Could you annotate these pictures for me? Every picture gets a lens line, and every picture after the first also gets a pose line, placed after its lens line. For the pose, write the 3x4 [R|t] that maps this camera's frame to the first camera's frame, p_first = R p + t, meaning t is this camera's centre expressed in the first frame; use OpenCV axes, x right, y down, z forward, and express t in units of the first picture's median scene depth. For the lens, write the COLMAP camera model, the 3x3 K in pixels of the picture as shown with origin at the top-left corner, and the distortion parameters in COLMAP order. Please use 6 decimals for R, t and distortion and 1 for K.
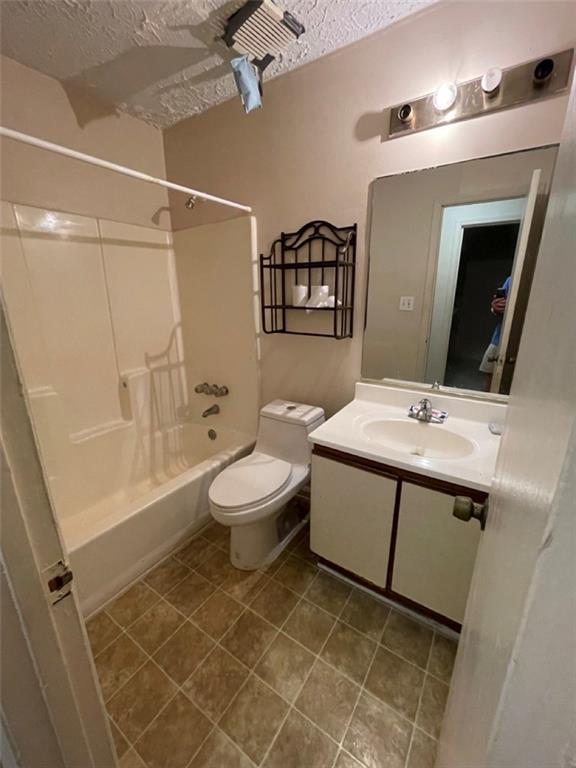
lens RADIAL K [[313.3, 0, 289.6], [0, 313.3, 382.1], [0, 0, 1]] dist [-0.008815, -0.000007]
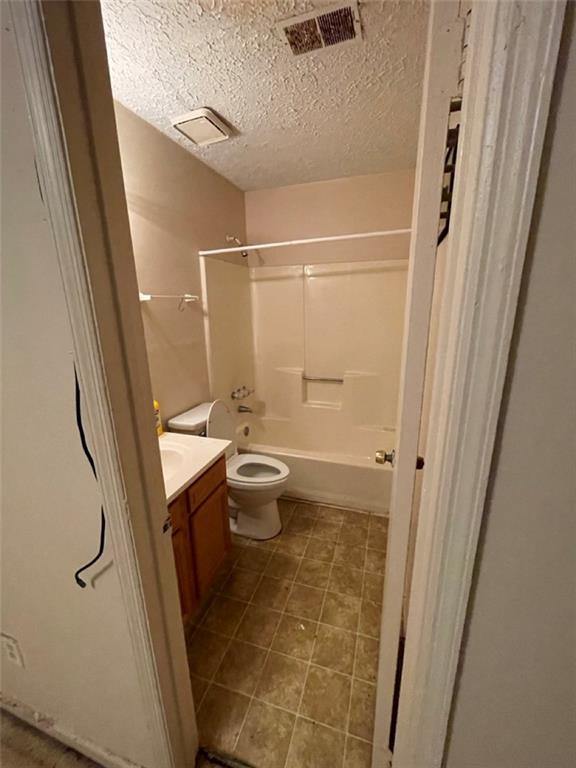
lens RADIAL K [[313.3, 0, 289.7], [0, 313.3, 384.9], [0, 0, 1]] dist [-0.008815, -0.000007]
pose [[-0.275392, -0.232521, 0.932788, -0.833456], [0.287303, 0.906055, 0.310679, -0.360317], [-0.917396, 0.353551, -0.182716, 0.968197]]
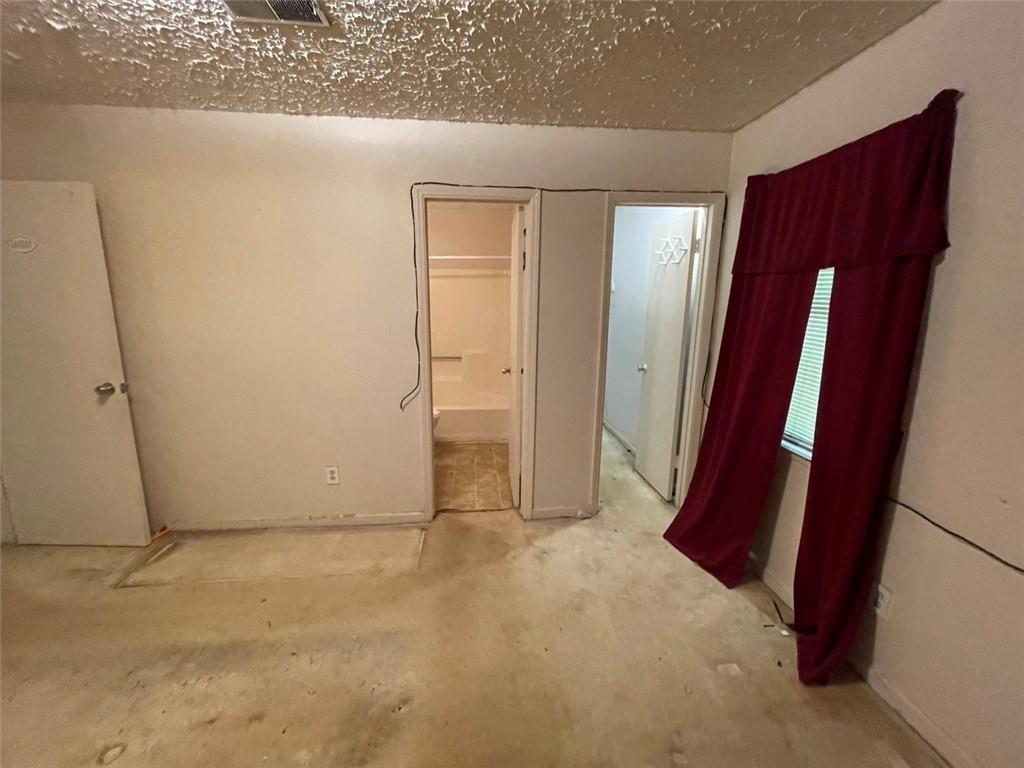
lens RADIAL K [[417.7, 0, 510.5], [0, 417.7, 382.6], [0, 0, 1]] dist [-0.008815, -0.000007]
pose [[-0.629420, -0.147646, 0.762910, -2.033901], [0.211952, 0.911936, 0.351353, -0.621307], [-0.747601, 0.382849, -0.542697, 1.976125]]
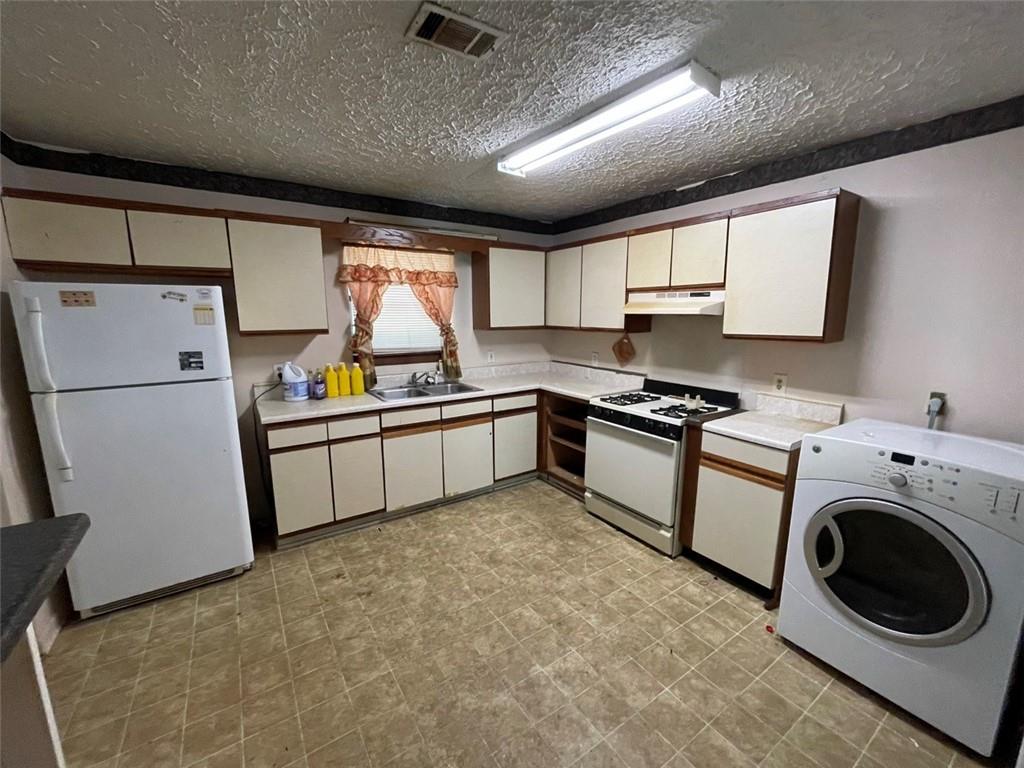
lens RADIAL K [[417.7, 0, 510.4], [0, 417.7, 385.3], [0, 0, 1]] dist [-0.008815, -0.000007]
pose [[0.926265, 0.069372, -0.370433, 0.044547], [-0.107651, 0.990663, -0.083655, 0.040687], [0.361171, 0.117364, 0.925084, -0.548589]]
